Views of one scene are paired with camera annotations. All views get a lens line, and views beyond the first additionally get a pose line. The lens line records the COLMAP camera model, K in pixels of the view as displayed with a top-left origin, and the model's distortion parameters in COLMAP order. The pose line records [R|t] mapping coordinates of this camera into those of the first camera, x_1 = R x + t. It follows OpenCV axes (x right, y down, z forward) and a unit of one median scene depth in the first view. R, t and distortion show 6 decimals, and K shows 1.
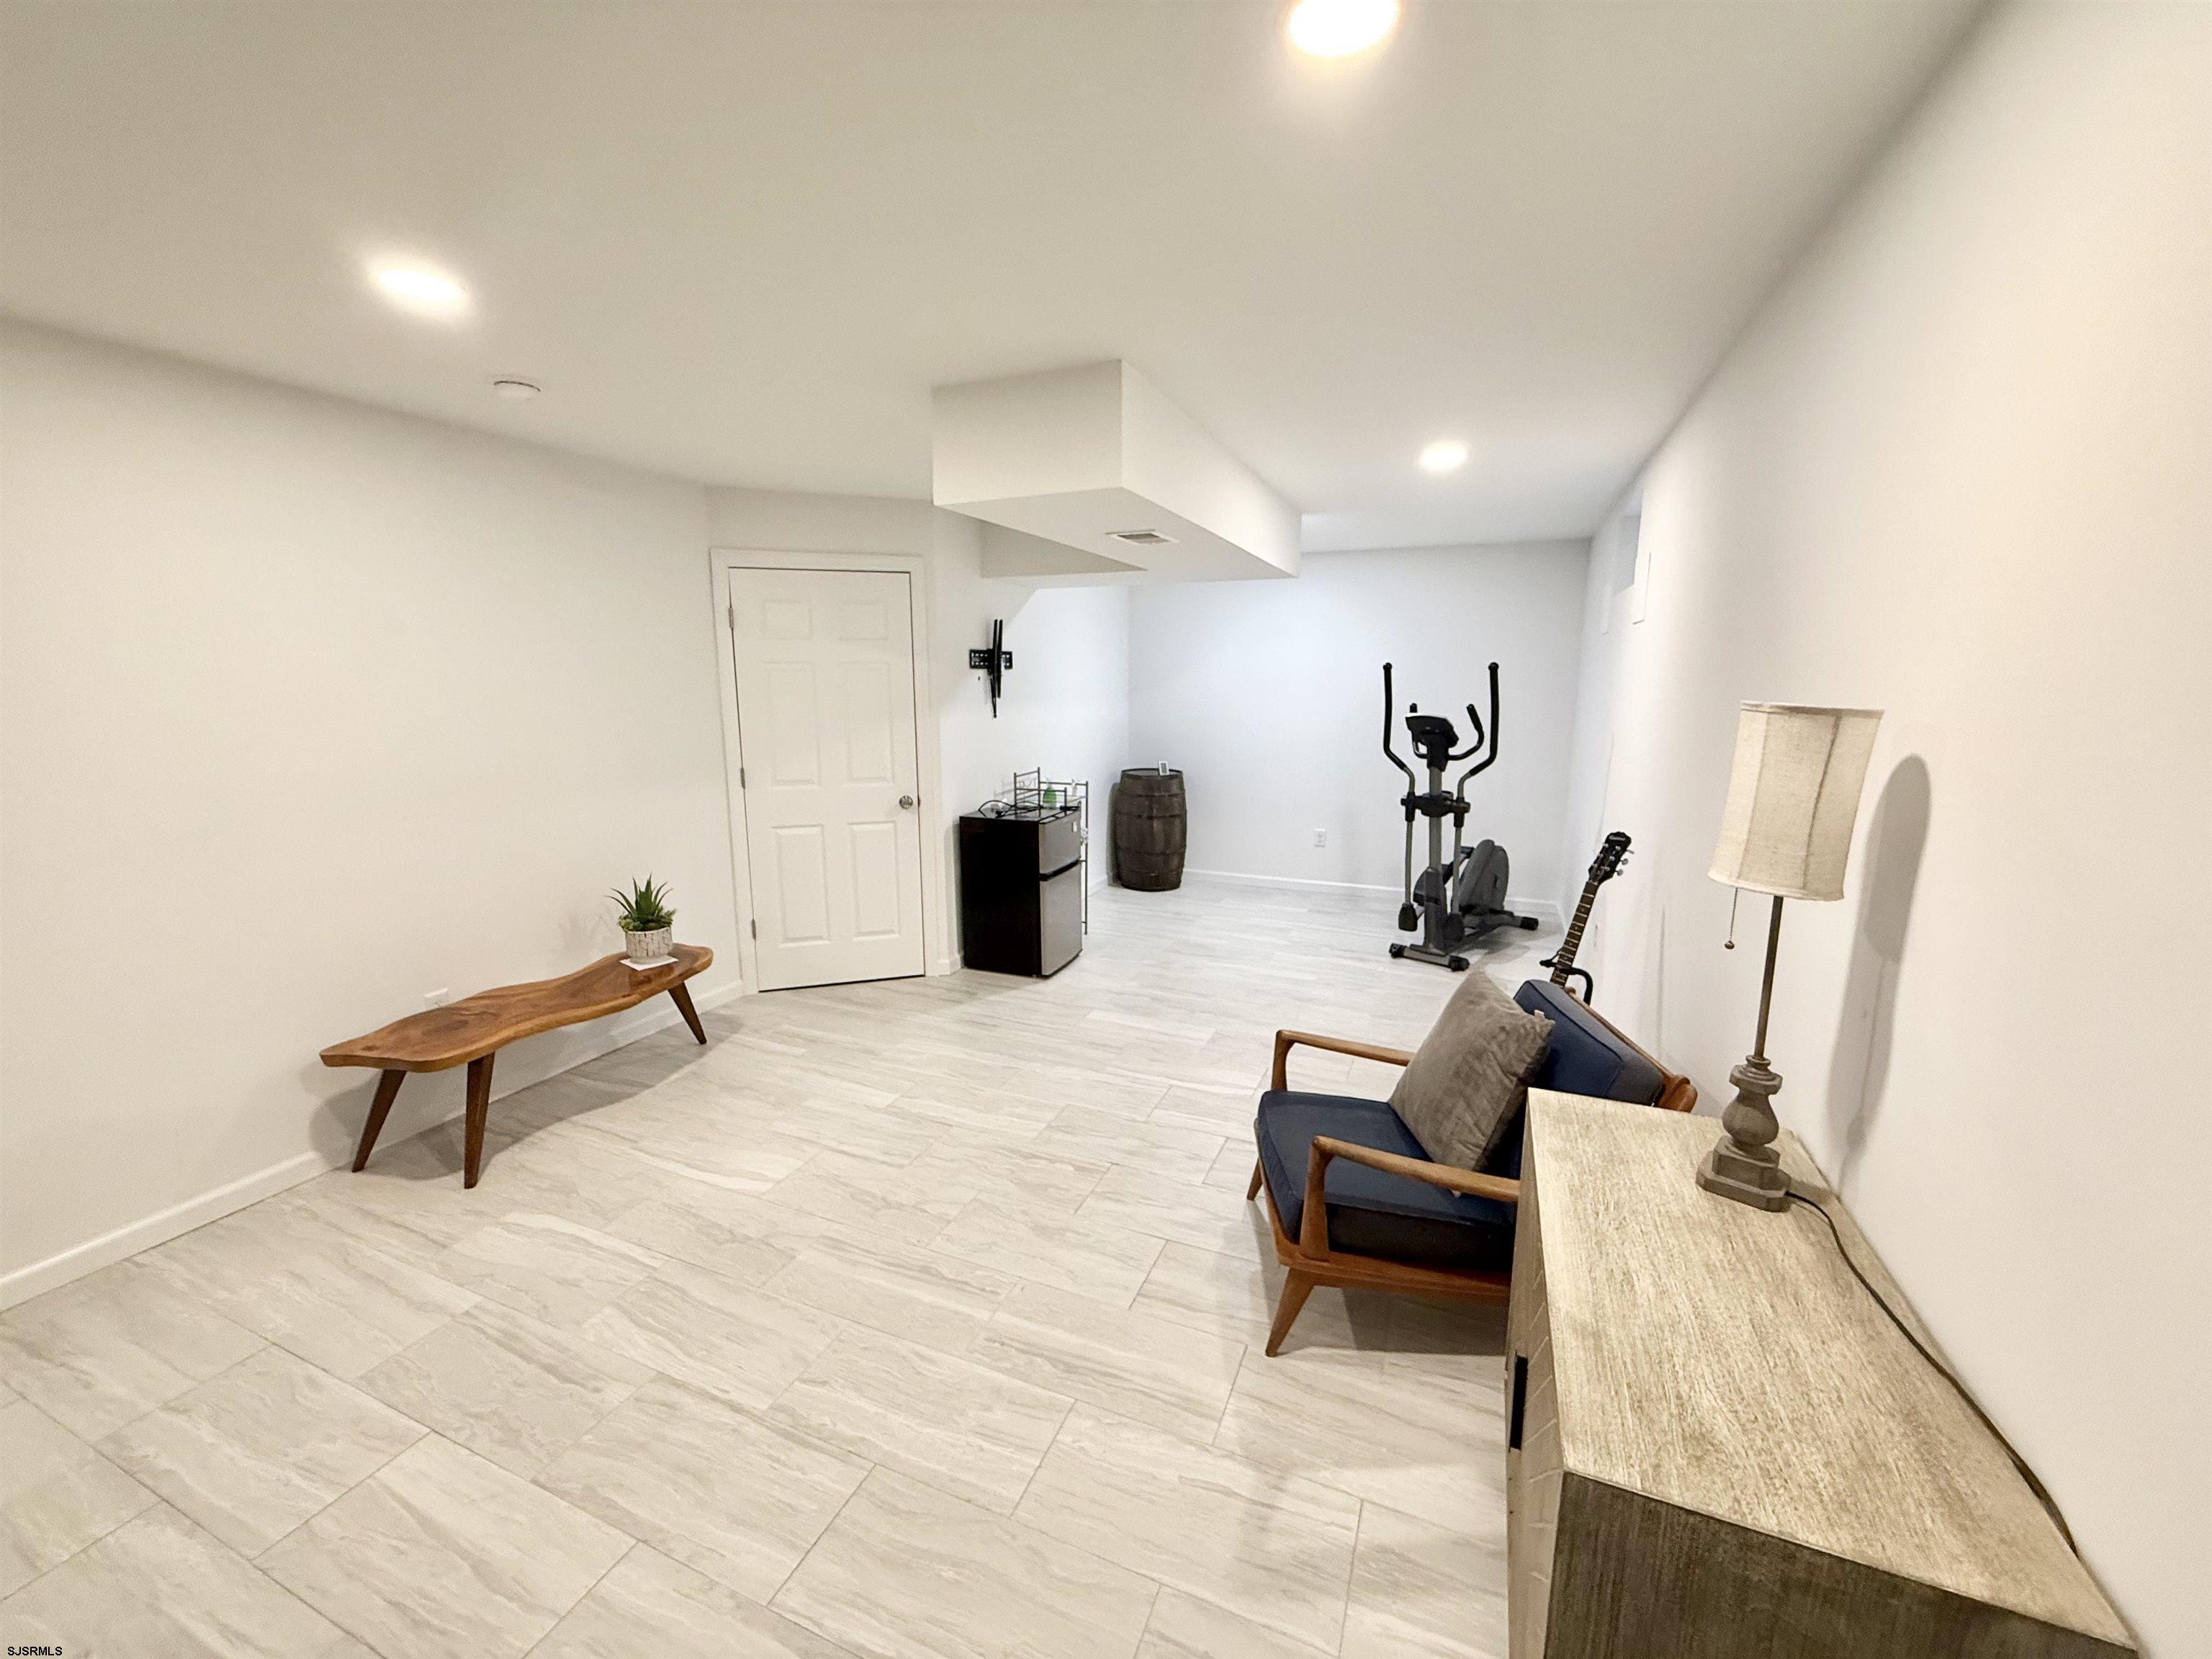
lens RADIAL K [[882.2, 0, 1098.2], [0, 882.2, 839.7], [0, 0, 1]] dist [-0.001169, 0.000153]
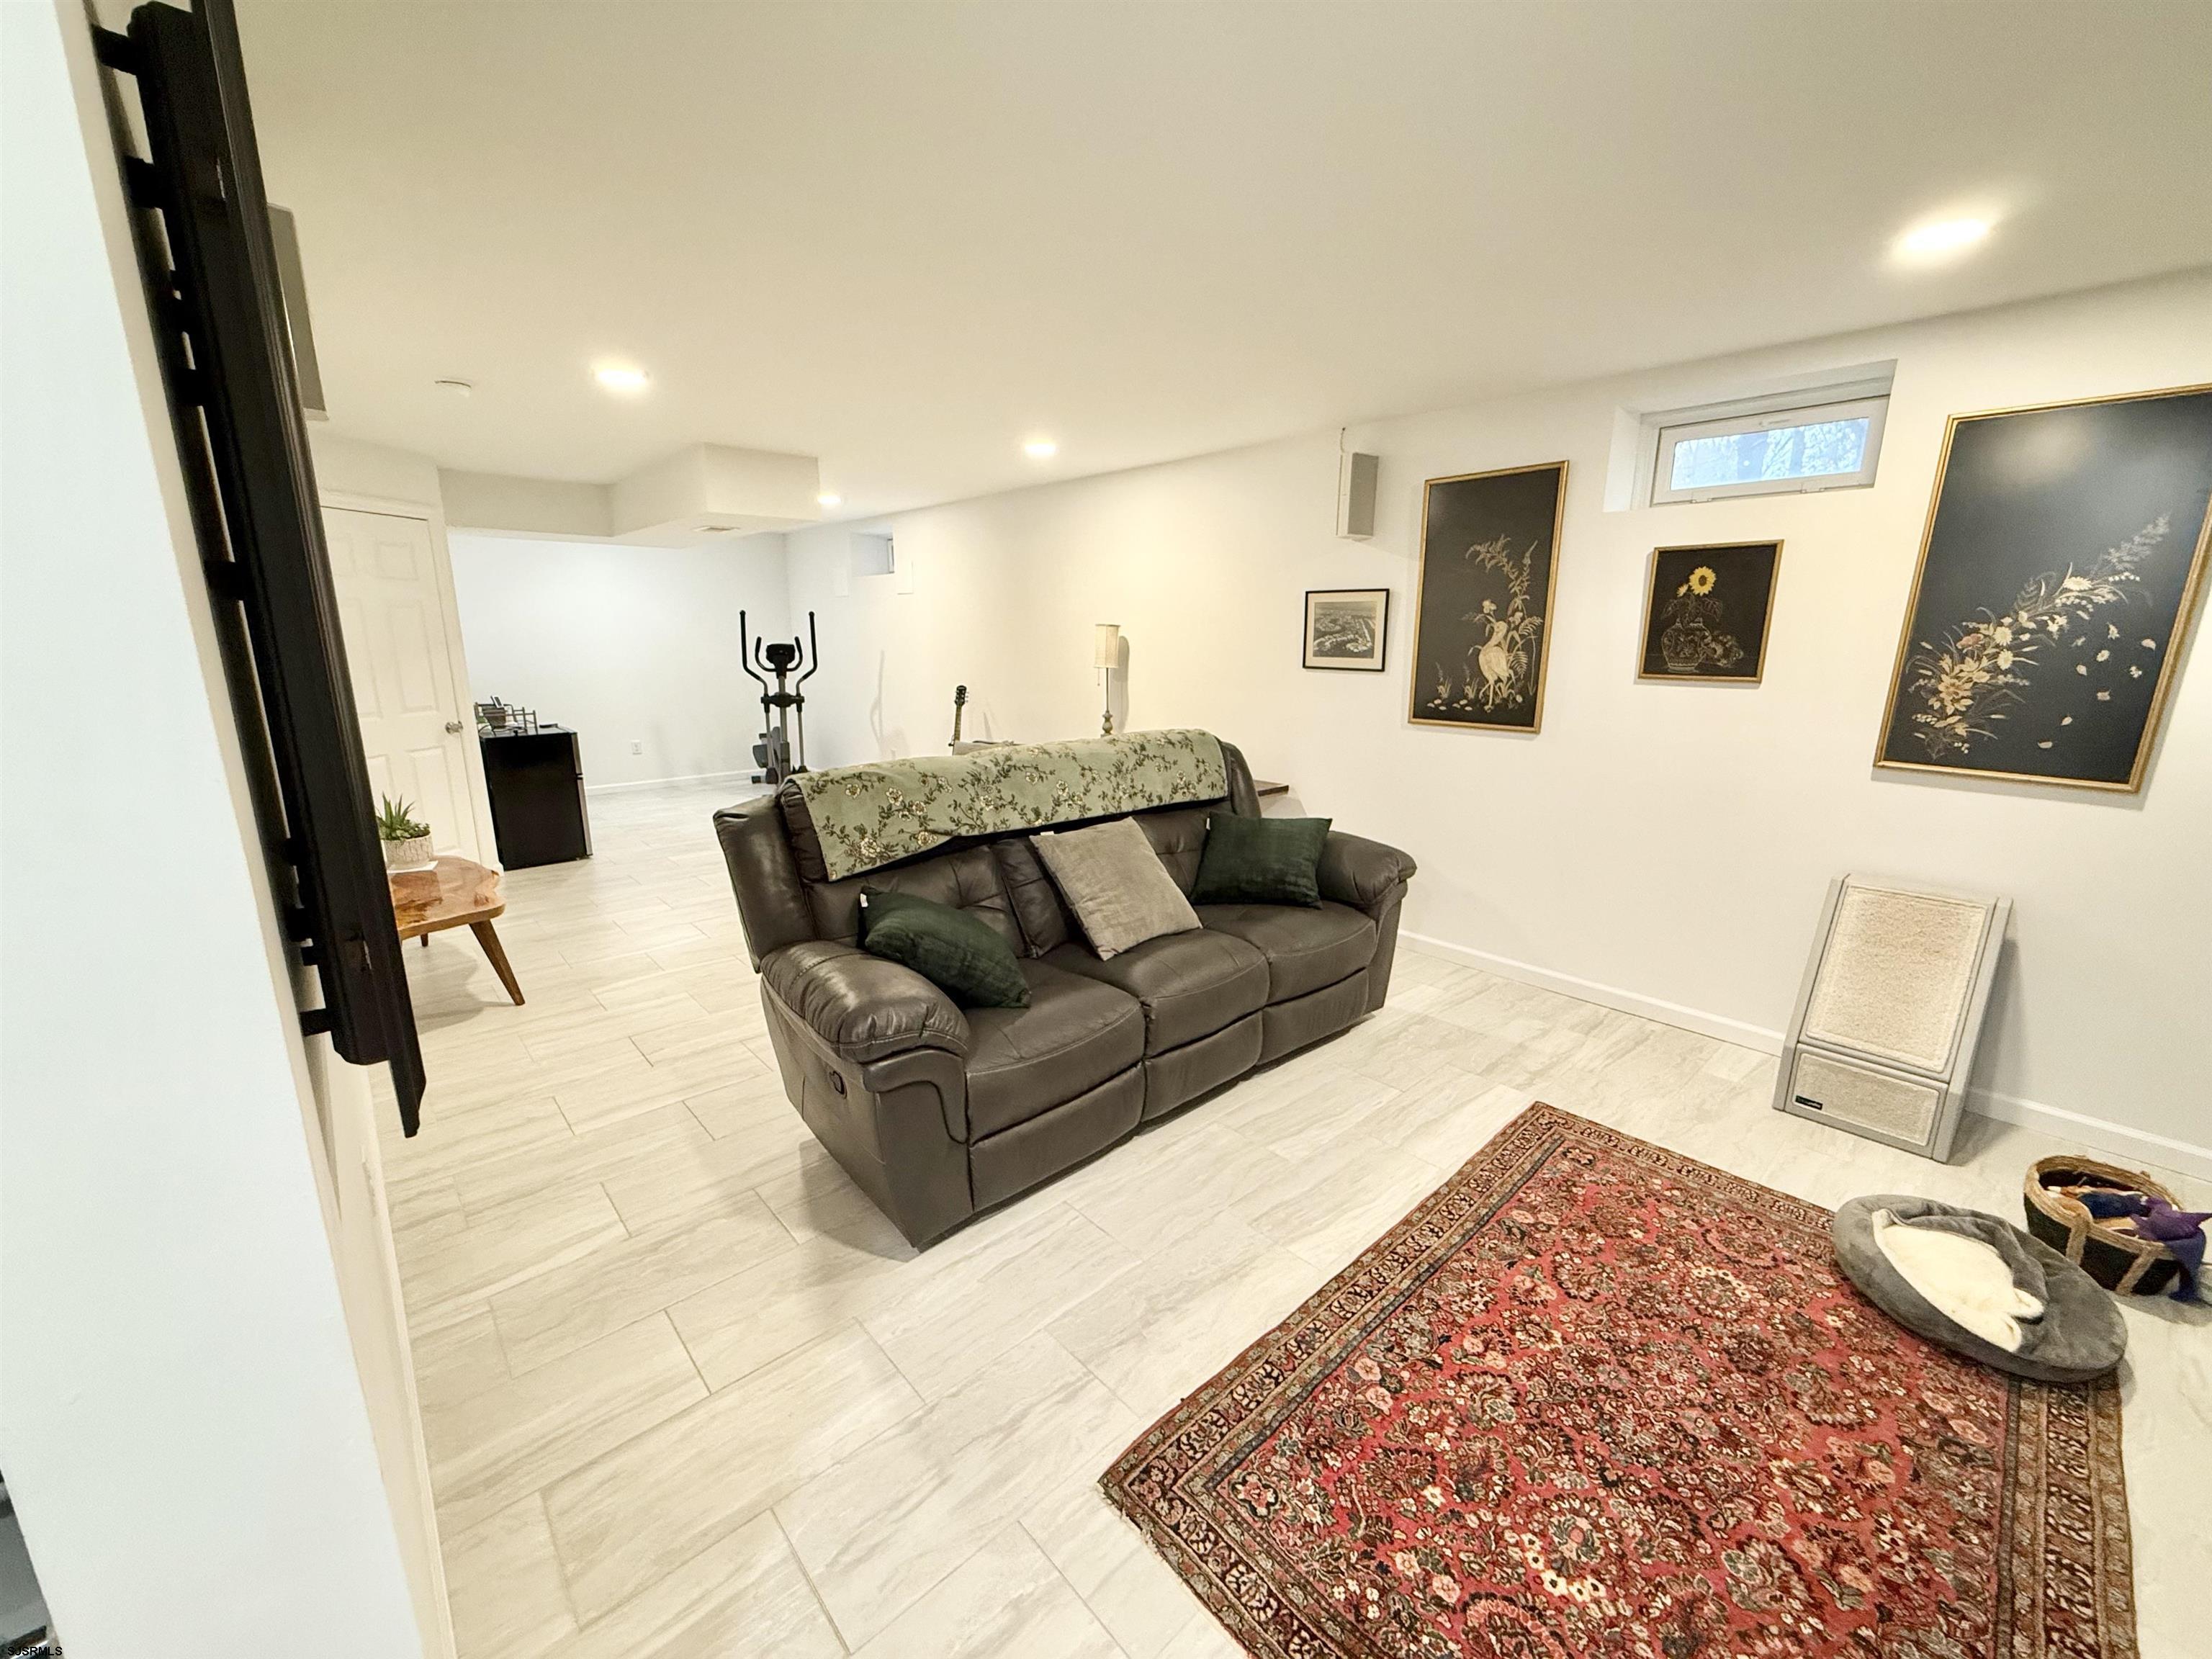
lens RADIAL K [[882.2, 0, 1092.9], [0, 882.2, 830.8], [0, 0, 1]] dist [-0.001169, 0.000153]
pose [[0.426457, -0.197498, 0.882683, -1.196641], [0.157094, 0.977212, 0.142751, 0.075335], [-0.890761, 0.077788, 0.447765, -0.295537]]
